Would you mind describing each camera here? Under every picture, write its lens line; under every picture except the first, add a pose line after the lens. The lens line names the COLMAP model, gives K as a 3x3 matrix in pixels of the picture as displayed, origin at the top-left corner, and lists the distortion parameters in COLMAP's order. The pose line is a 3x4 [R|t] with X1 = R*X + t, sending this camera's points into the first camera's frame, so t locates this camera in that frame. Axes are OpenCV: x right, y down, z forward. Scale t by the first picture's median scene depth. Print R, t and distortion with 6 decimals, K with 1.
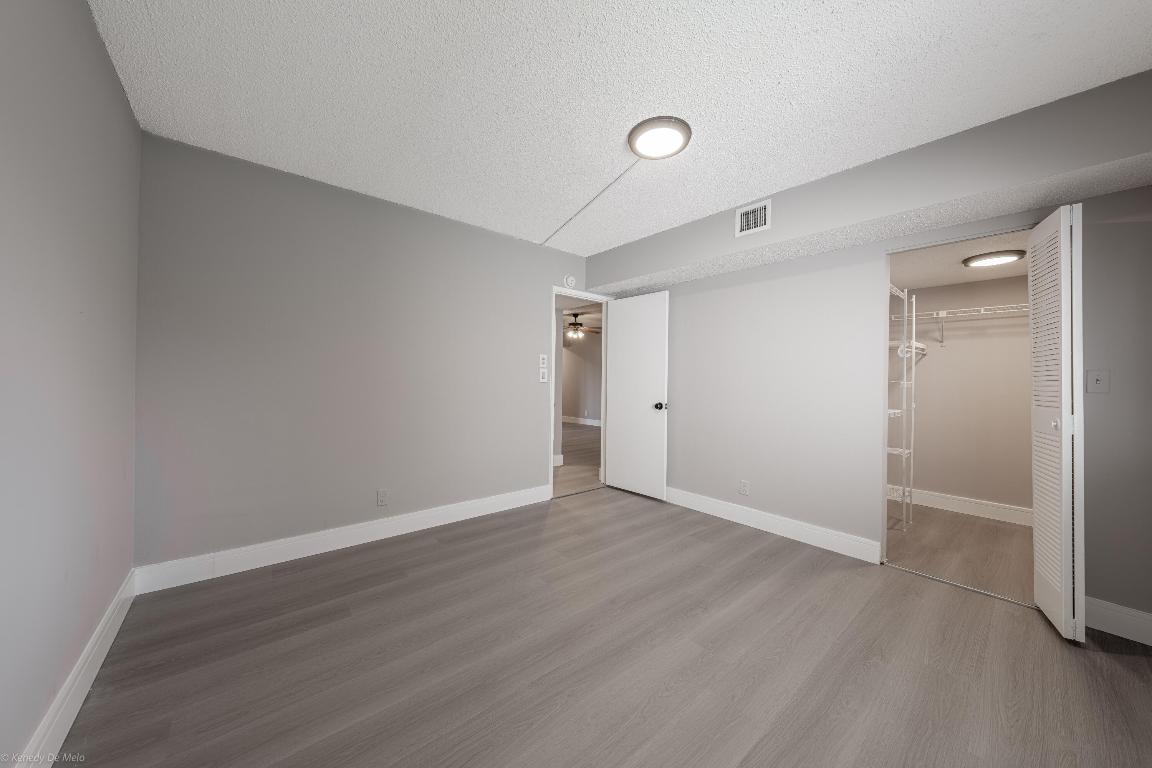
lens RADIAL K [[393.7, 0, 577.6], [0, 393.7, 380.7], [0, 0, 1]] dist [-0.000190, -0.000271]
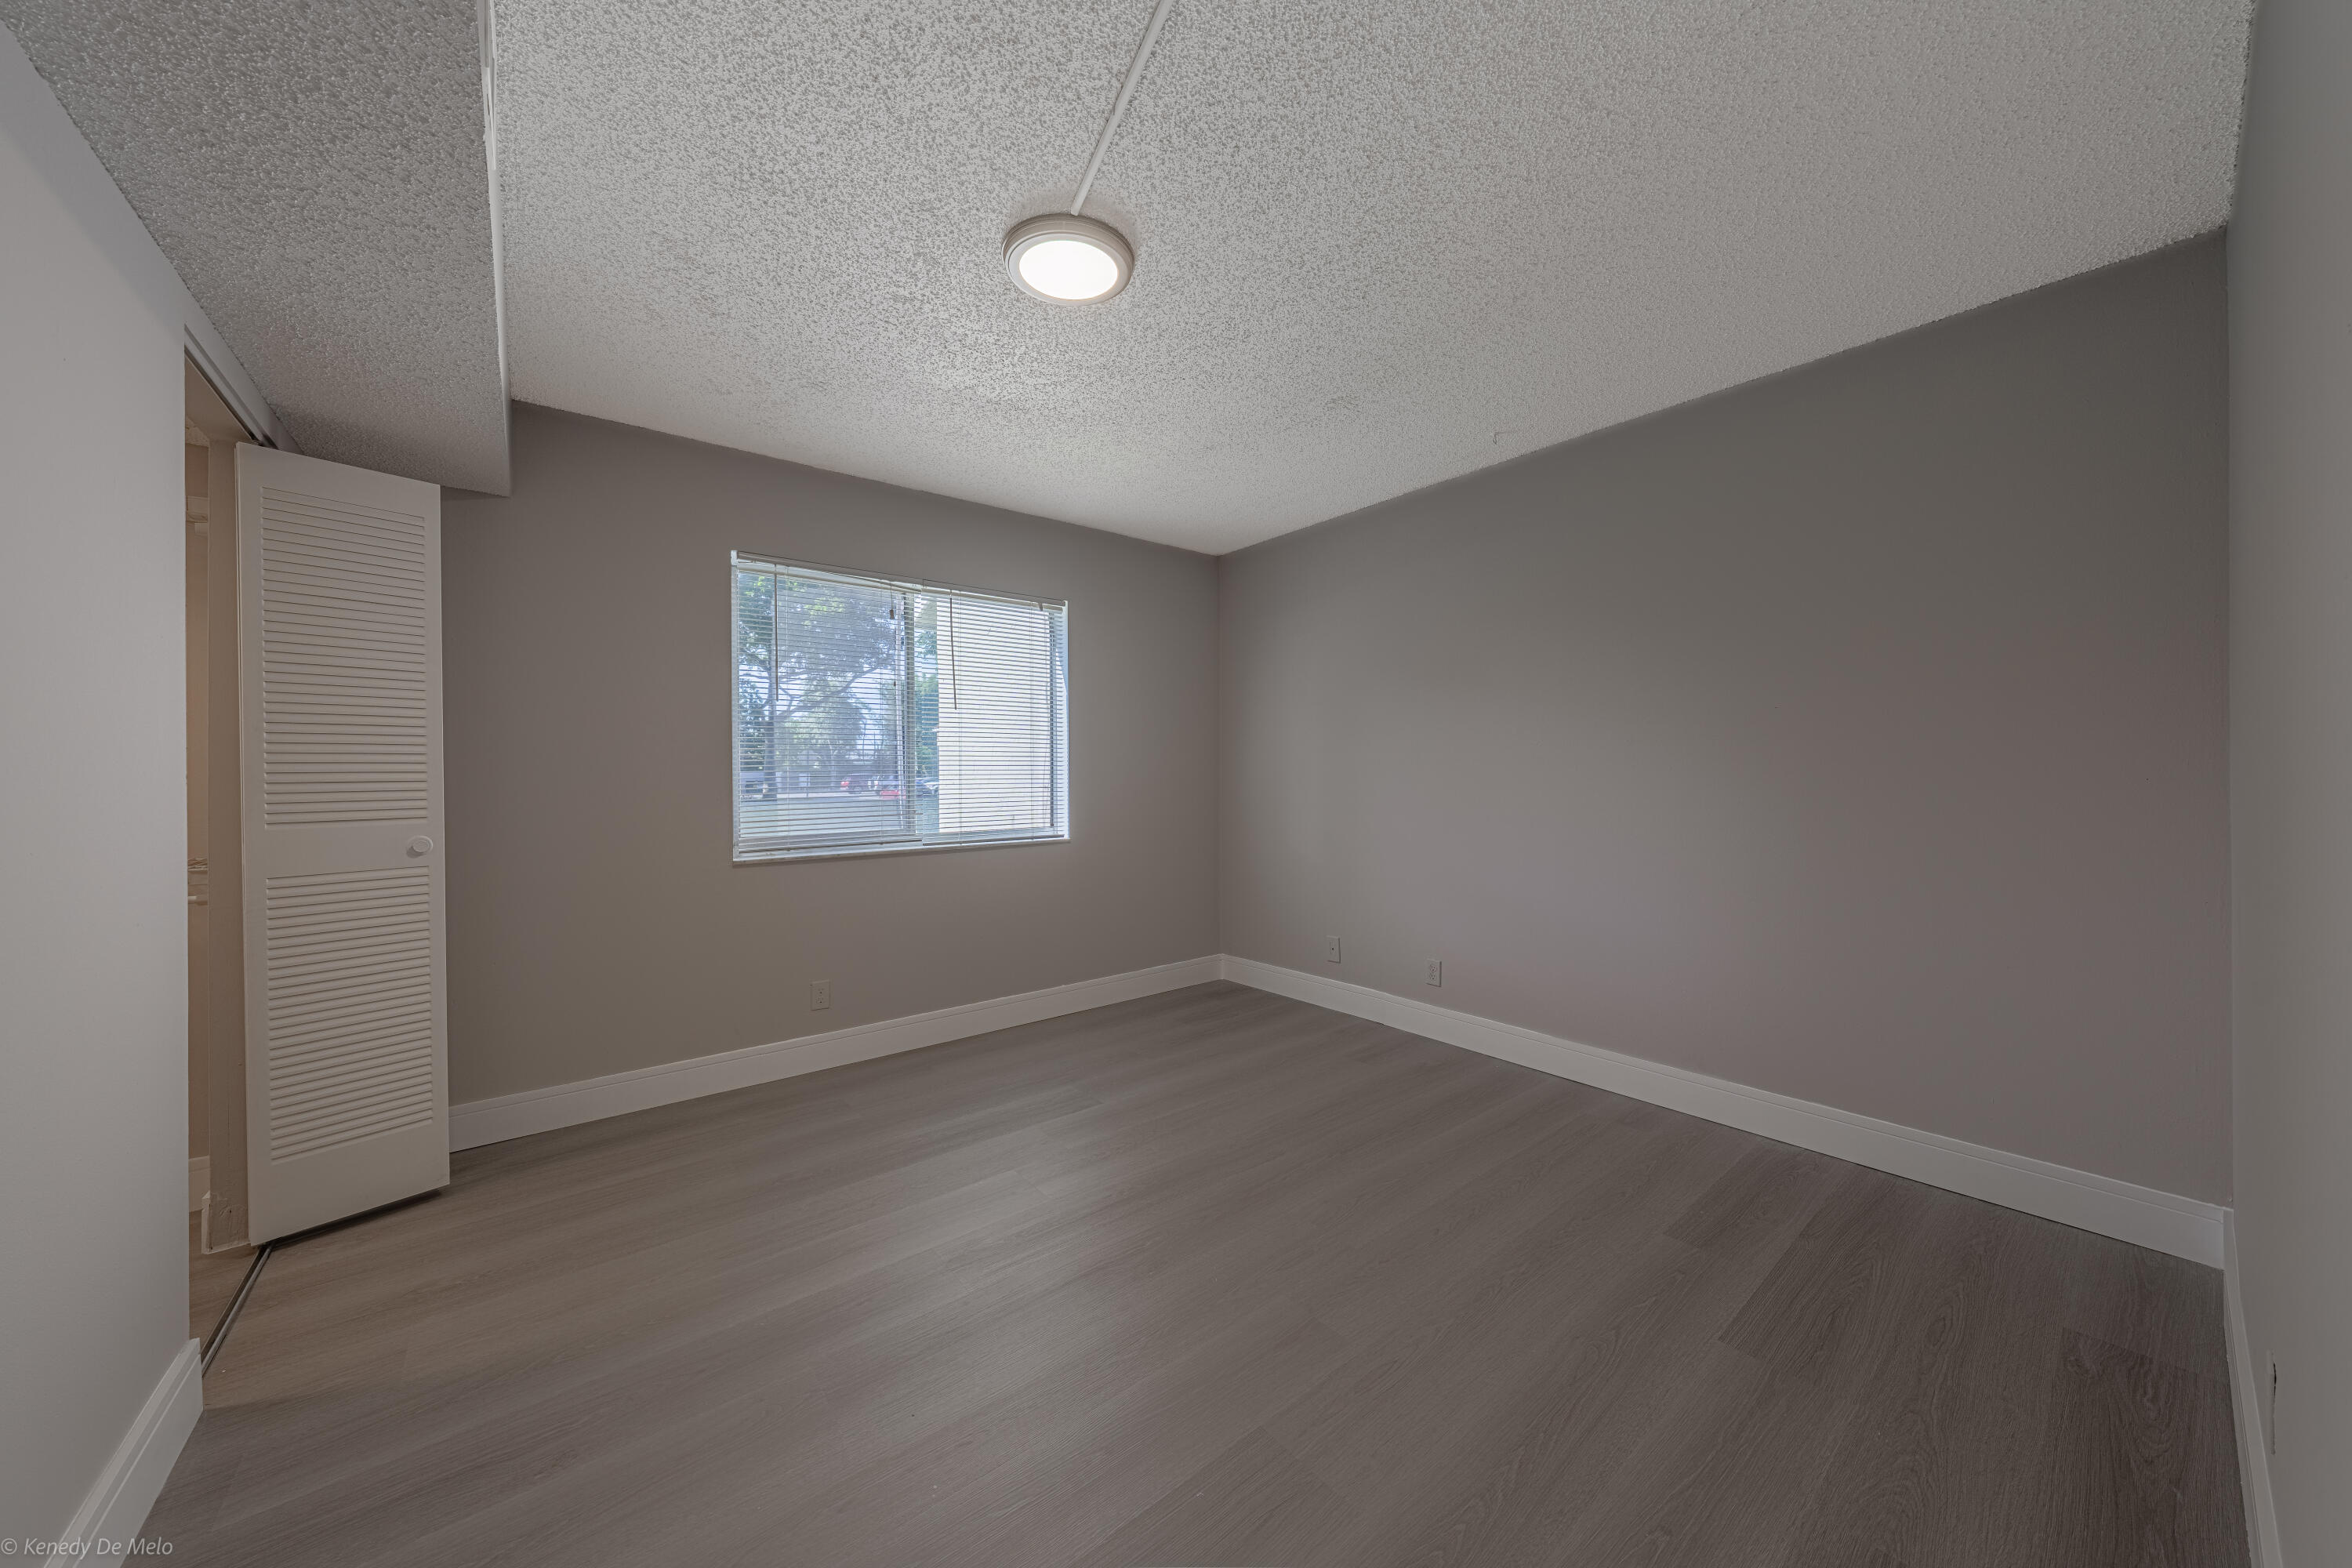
lens RADIAL K [[803.8, 0, 1179.2], [0, 803.8, 777.3], [0, 0, 1]] dist [-0.000190, -0.000271]
pose [[-0.999886, -0.010857, 0.010538, 0.047235], [-0.010783, 0.999917, 0.007064, -0.009215], [-0.010614, 0.006950, -0.999920, 1.555781]]
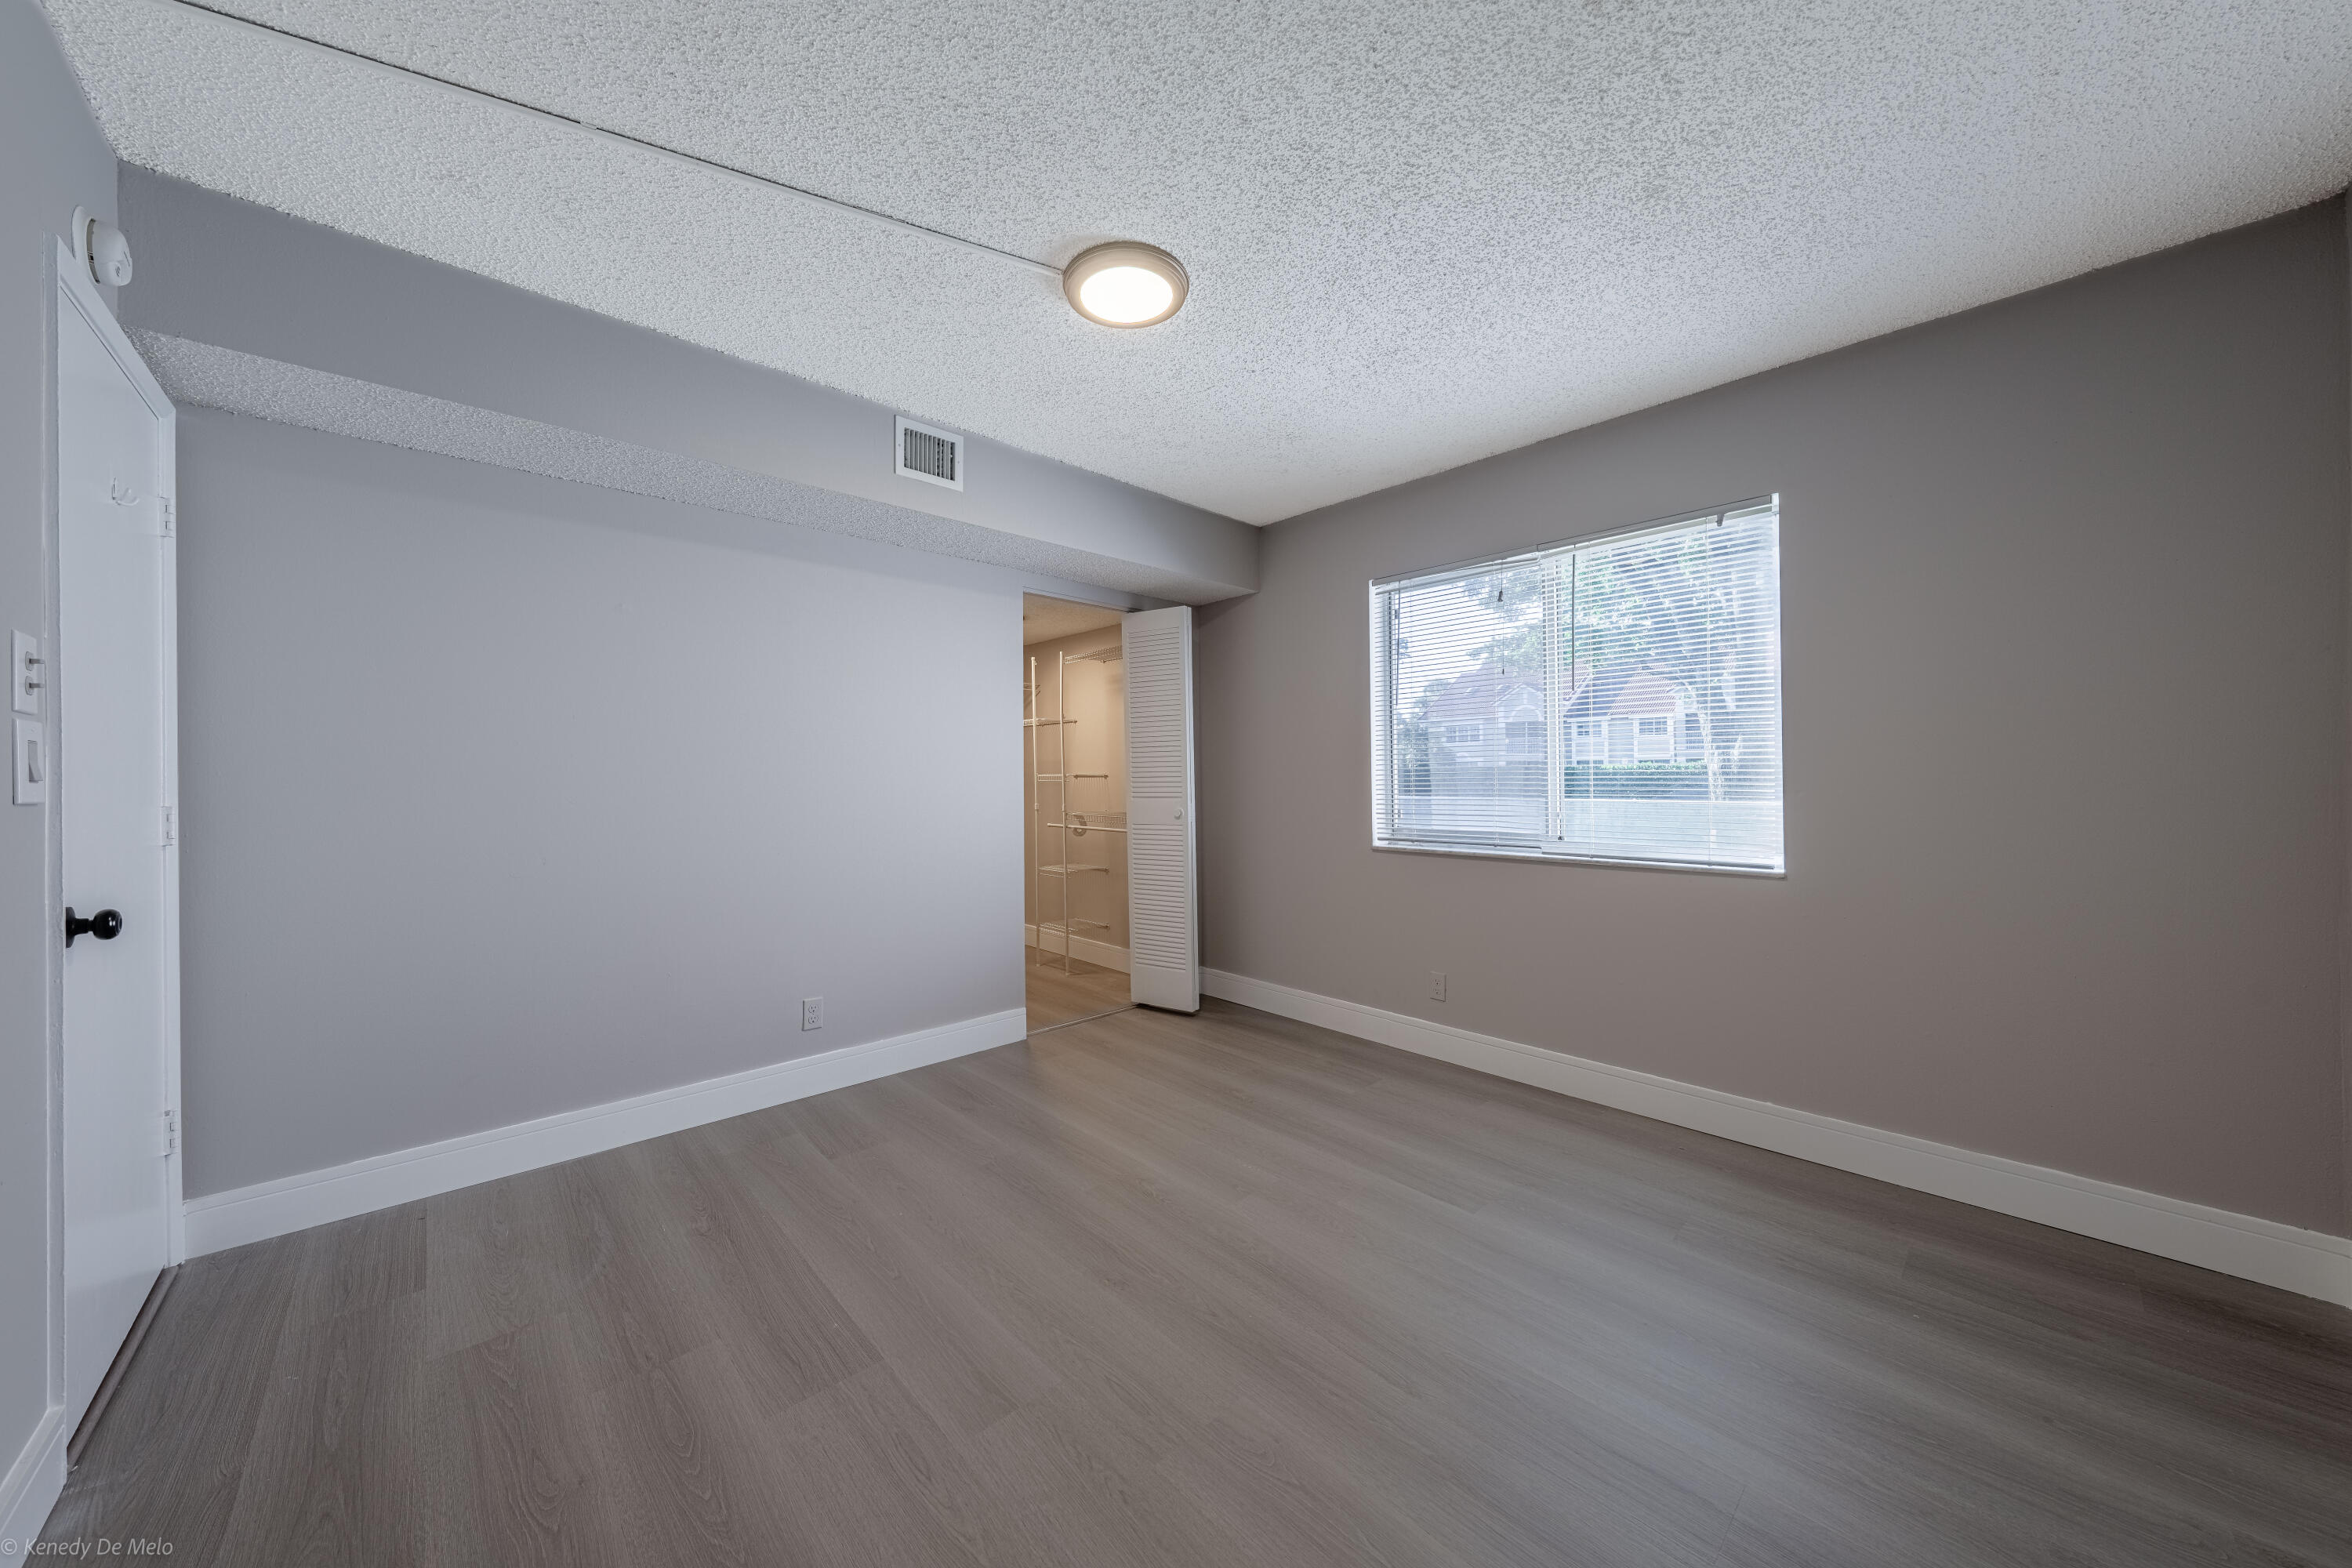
lens RADIAL K [[803.8, 0, 1179.2], [0, 803.8, 777.3], [0, 0, 1]] dist [-0.000190, -0.000271]
pose [[-0.053847, -0.015073, 0.998435, -0.644963], [0.007611, 0.999851, 0.015505, -0.012692], [-0.998520, 0.008434, -0.053724, 0.790363]]
